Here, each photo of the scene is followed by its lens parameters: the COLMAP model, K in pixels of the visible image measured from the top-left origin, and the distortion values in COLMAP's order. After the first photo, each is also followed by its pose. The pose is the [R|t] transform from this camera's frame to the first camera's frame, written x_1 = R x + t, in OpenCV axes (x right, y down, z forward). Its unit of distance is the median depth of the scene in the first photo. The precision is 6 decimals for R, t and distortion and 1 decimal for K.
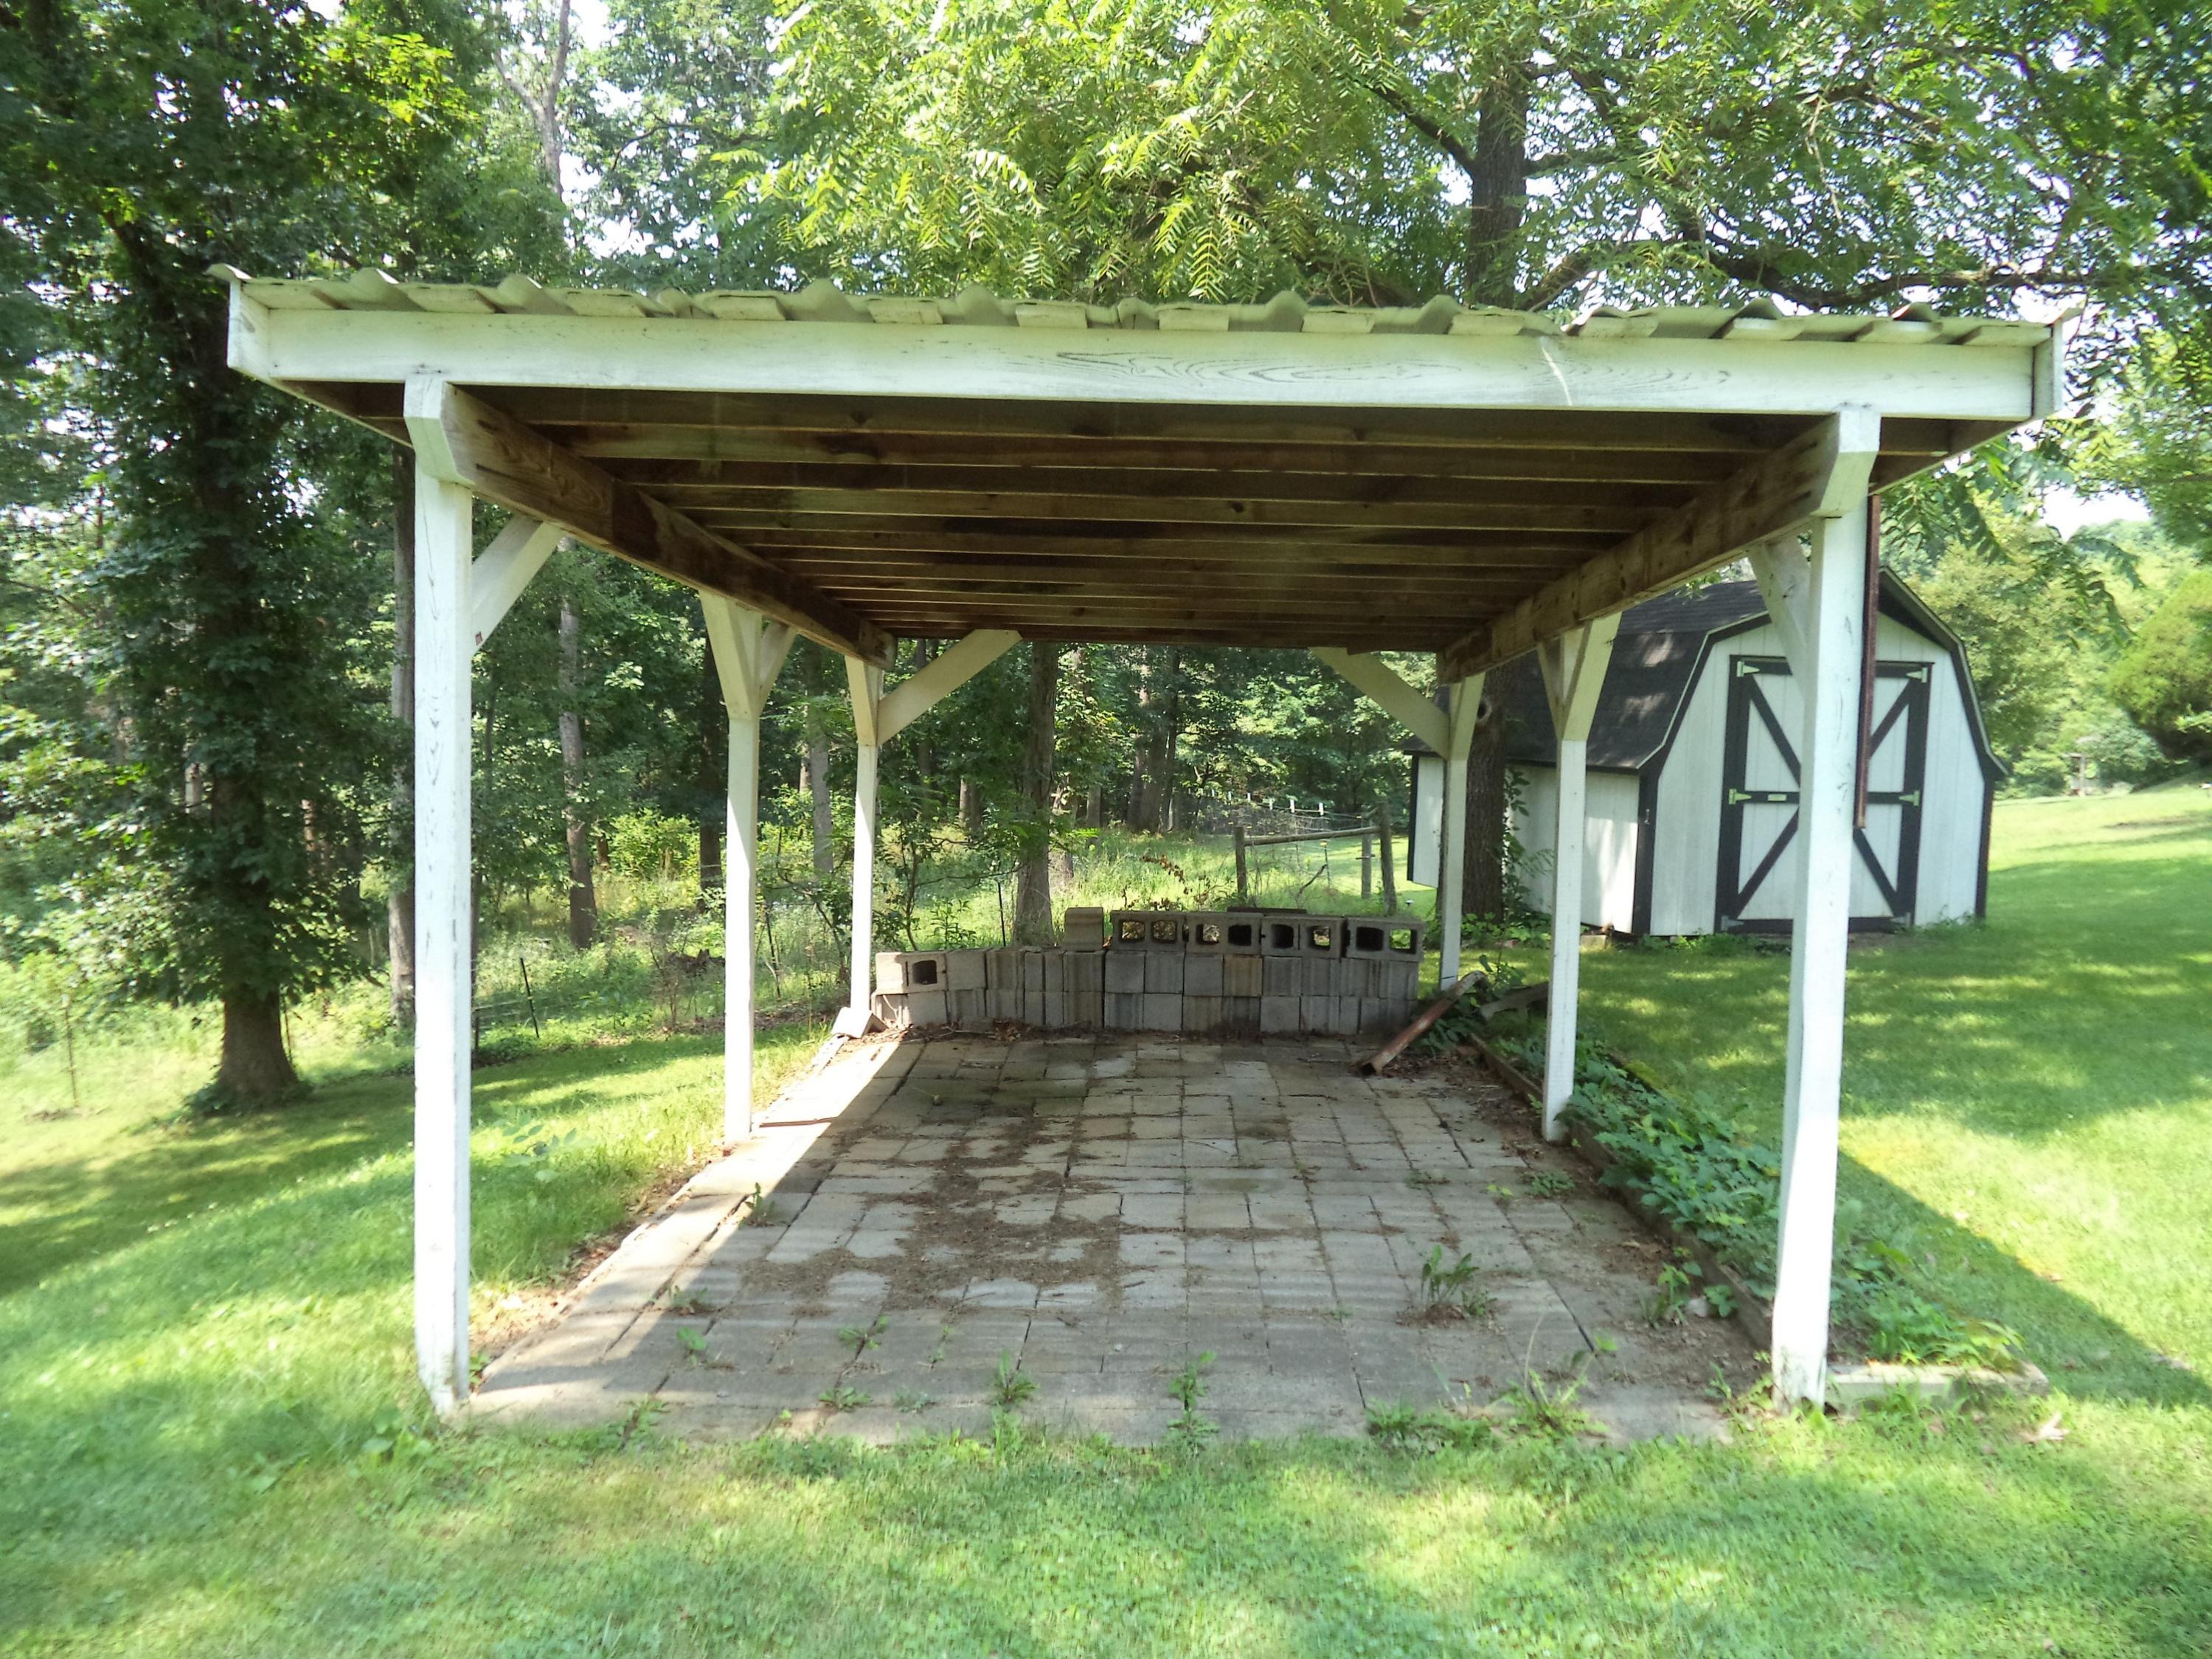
lens RADIAL K [[1789.7, 0, 1104.3], [0, 1789.7, 827.4], [0, 0, 1]] dist [-0.009499, -0.002551]
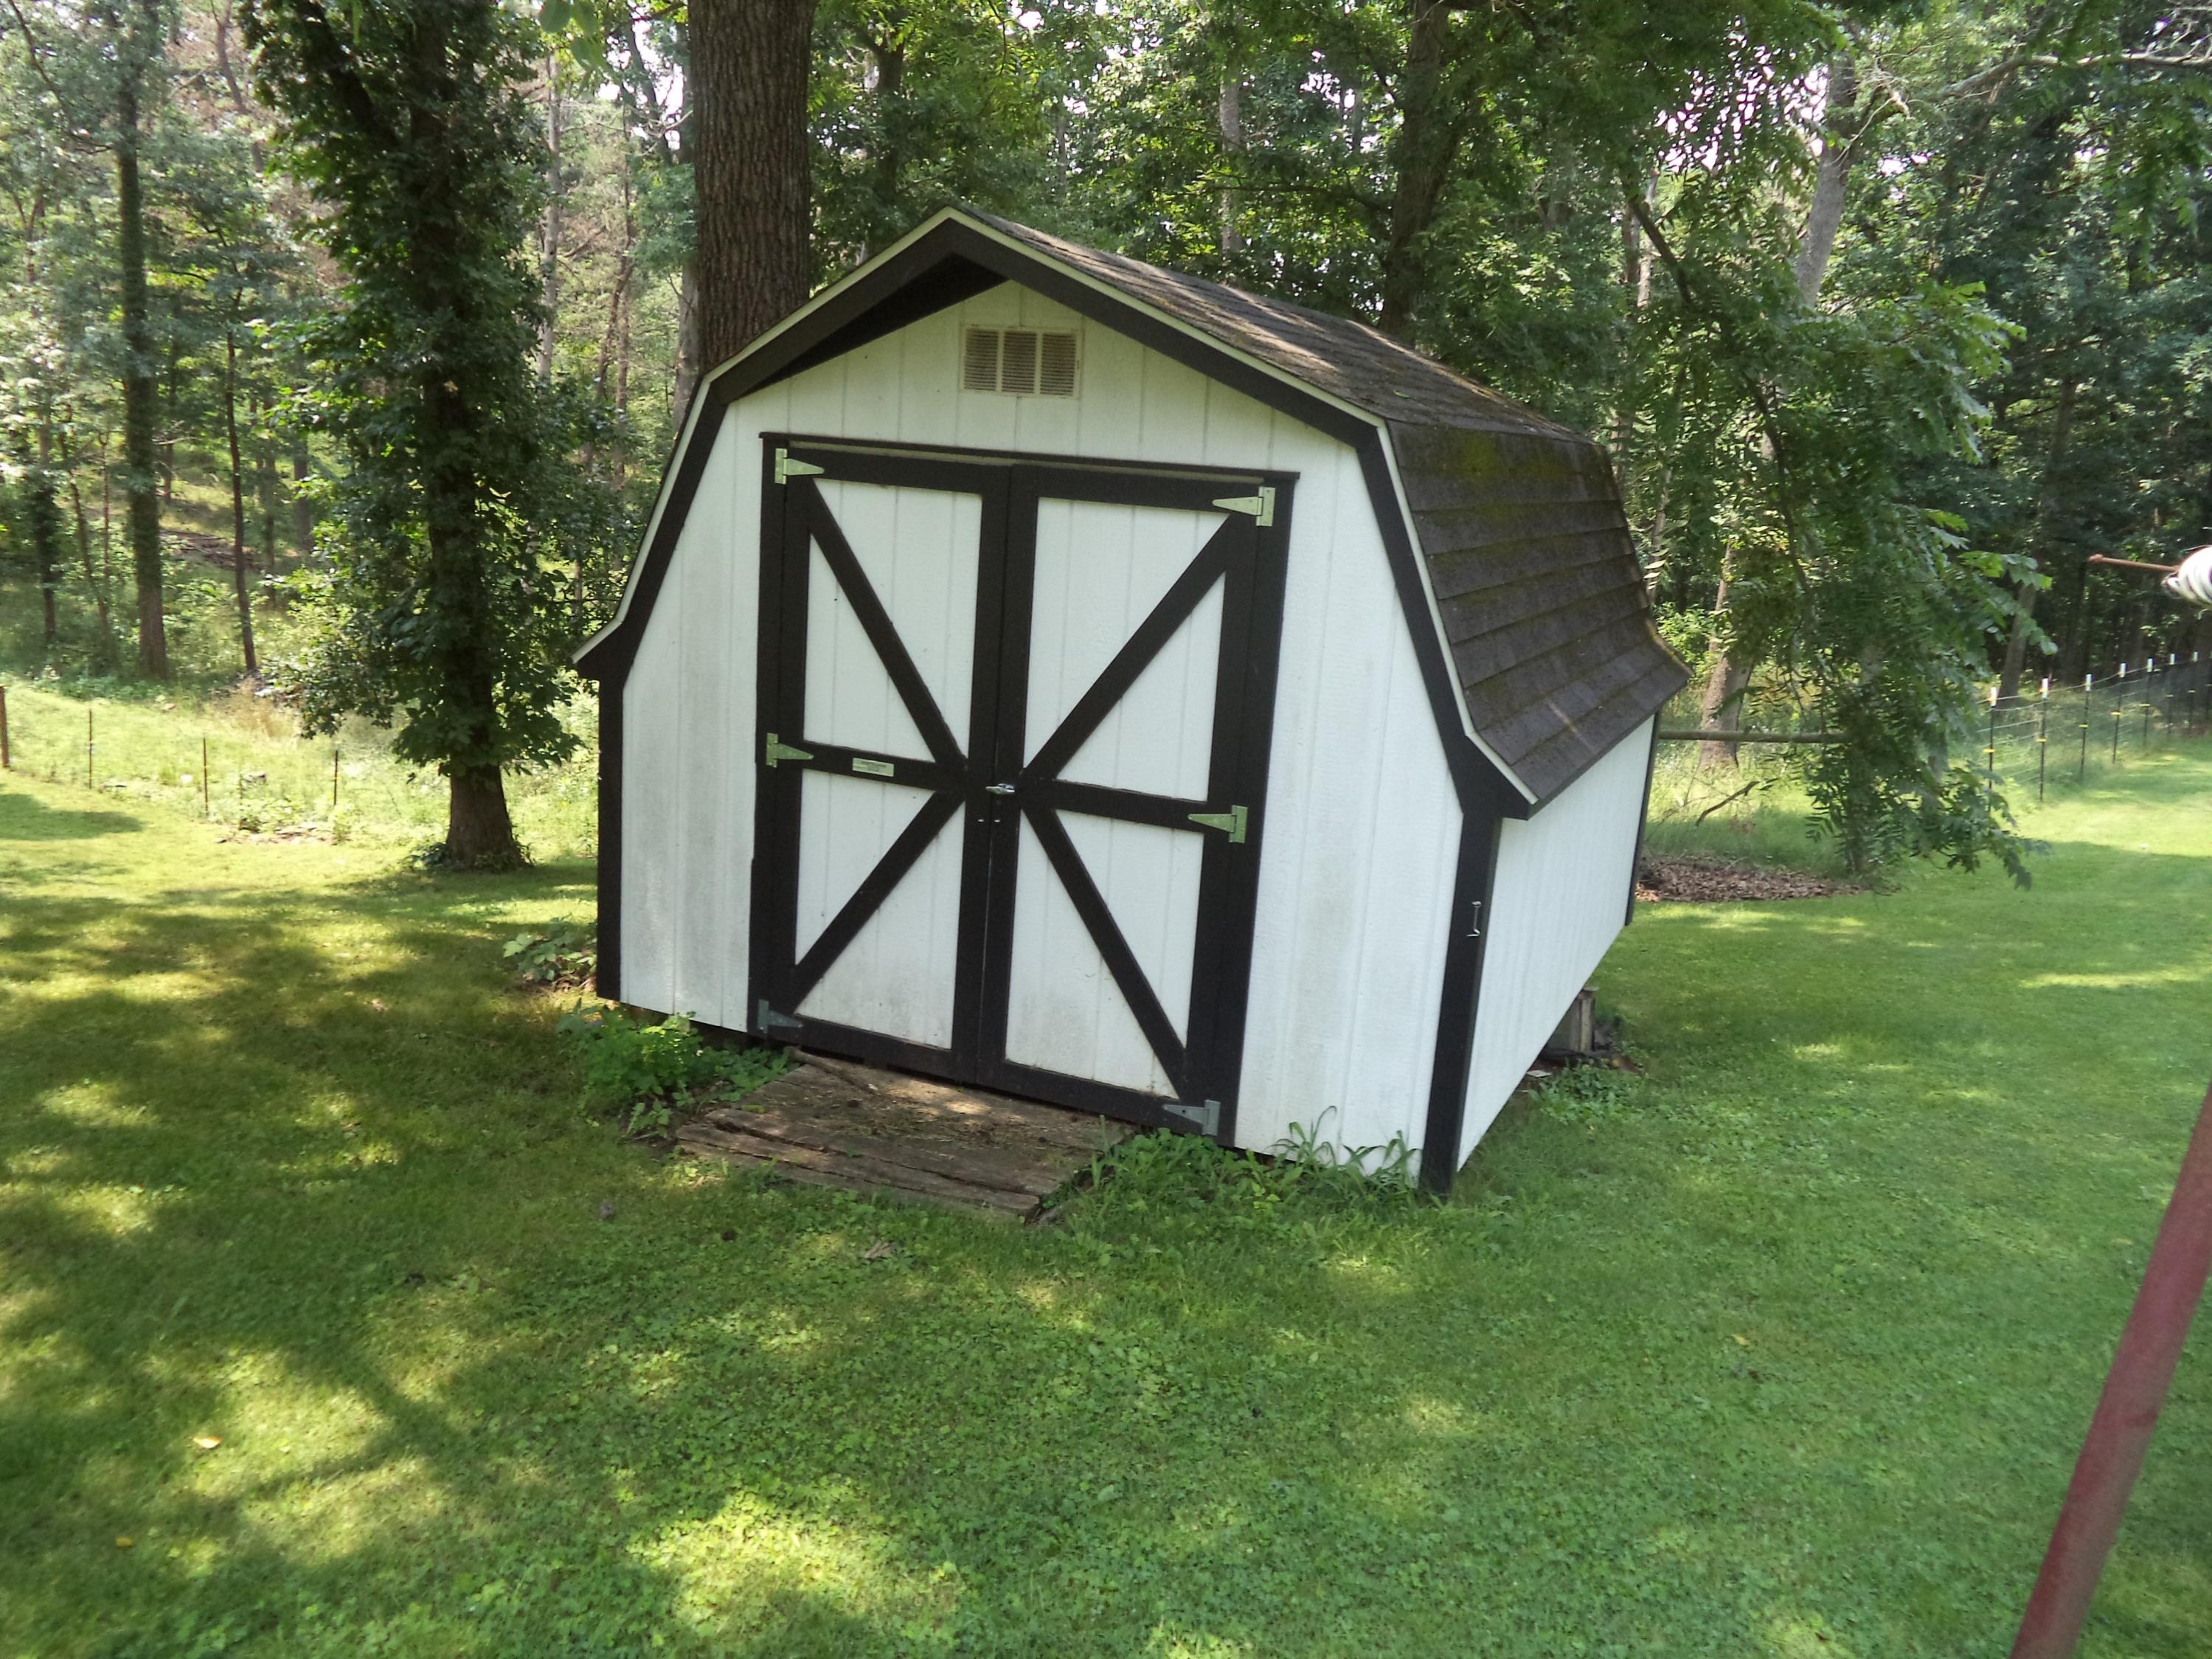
lens RADIAL K [[1789.7, 0, 1104.0], [0, 1789.7, 826.7], [0, 0, 1]] dist [-0.009499, -0.002551]
pose [[0.743432, 0.166442, -0.647770, 0.702223], [-0.105705, 0.985607, 0.131932, -0.065803], [0.660406, -0.029610, 0.750325, 0.702724]]
